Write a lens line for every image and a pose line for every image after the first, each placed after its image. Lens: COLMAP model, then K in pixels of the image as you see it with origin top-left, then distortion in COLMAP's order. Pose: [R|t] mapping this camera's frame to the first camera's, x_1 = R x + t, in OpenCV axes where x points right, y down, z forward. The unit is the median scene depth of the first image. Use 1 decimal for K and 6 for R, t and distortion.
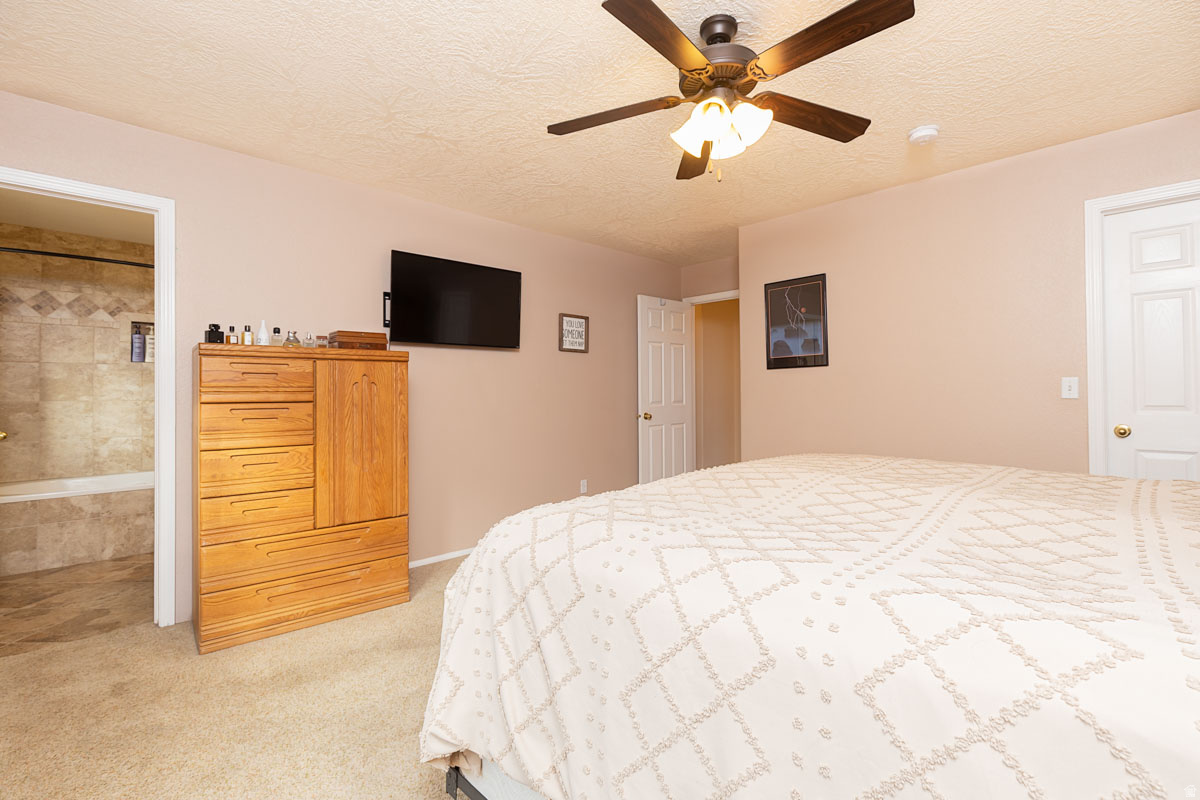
lens RADIAL K [[555.6, 0, 607.2], [0, 555.6, 391.1], [0, 0, 1]] dist [-0.003865, 0.000969]
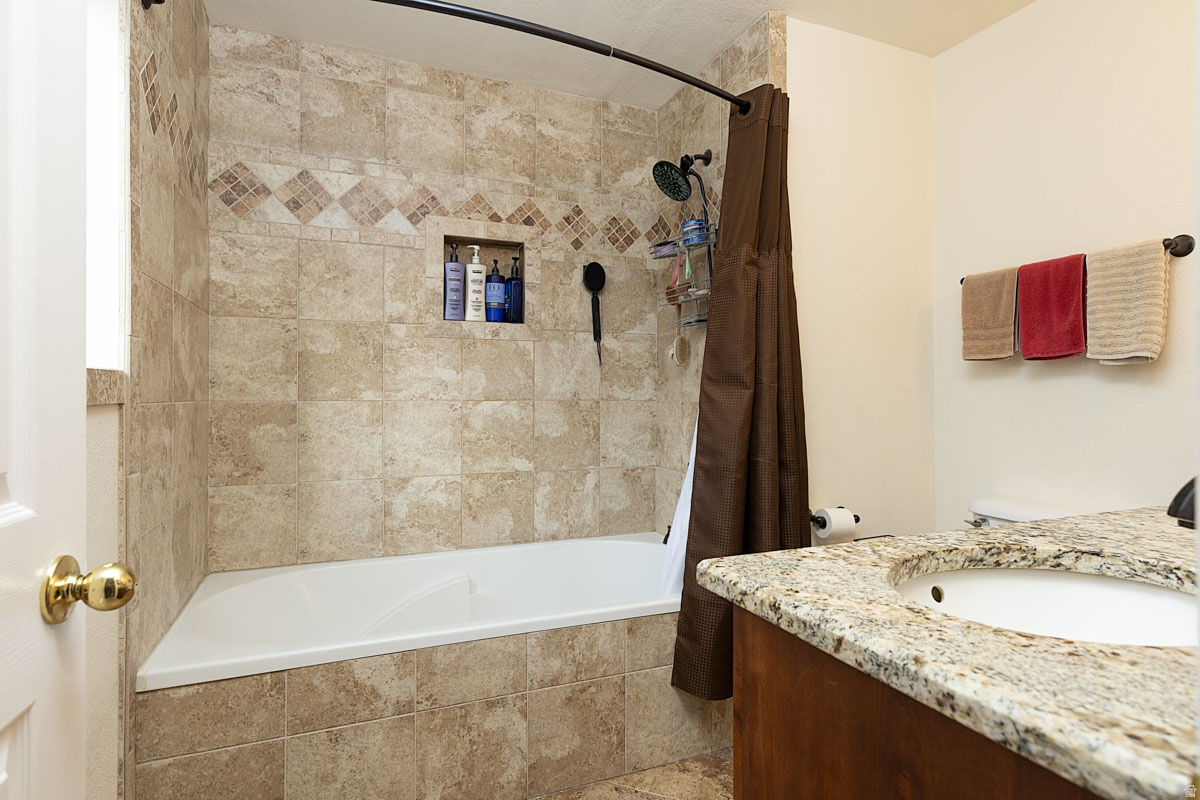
lens RADIAL K [[696.5, 0, 598.6], [0, 696.5, 399.6], [0, 0, 1]] dist [-0.005269, -0.000523]
pose [[0.917809, 0.009588, -0.396907, -0.527346], [-0.003871, 0.999877, 0.015202, 0.006895], [0.397004, -0.012416, 0.917733, 0.531494]]
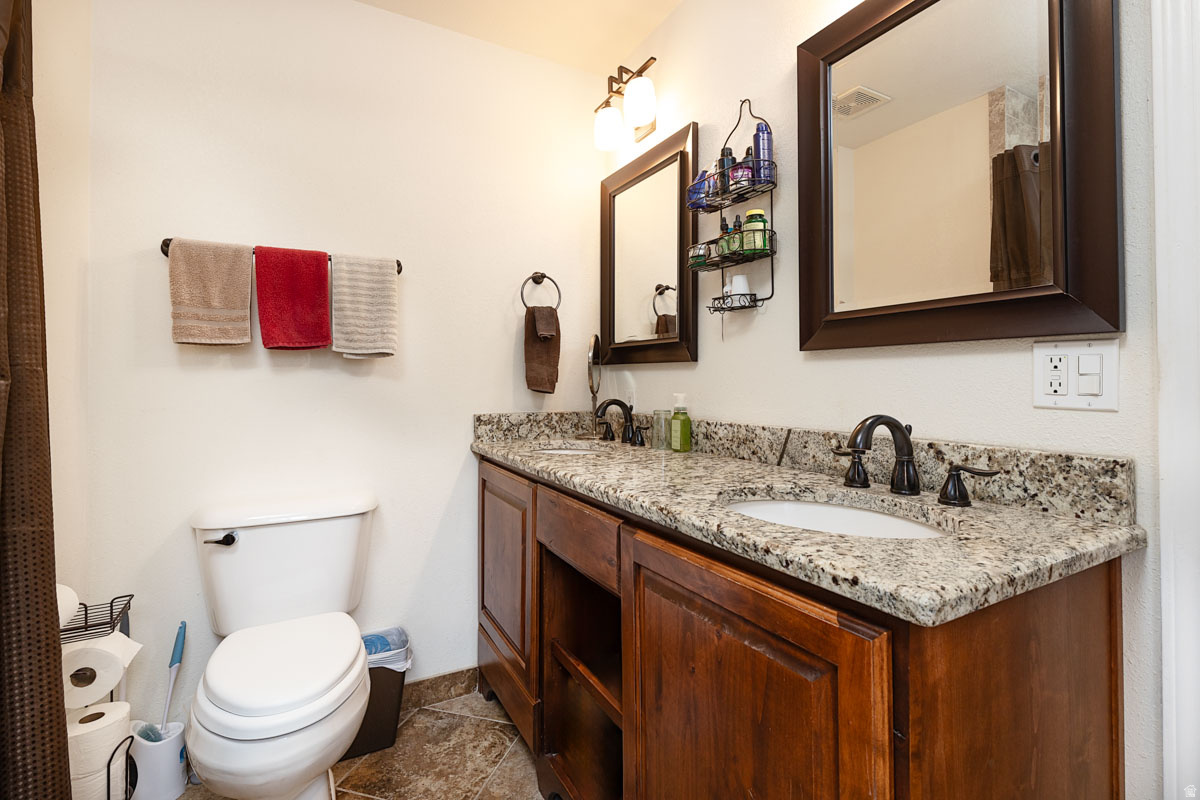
lens RADIAL K [[555.6, 0, 603.6], [0, 555.6, 389.9], [0, 0, 1]] dist [-0.003865, 0.000969]
pose [[0.255833, -0.014552, 0.966611, -0.925343], [-0.004882, 0.999854, 0.016345, 0.004402], [-0.966709, -0.008901, 0.255725, 1.007613]]
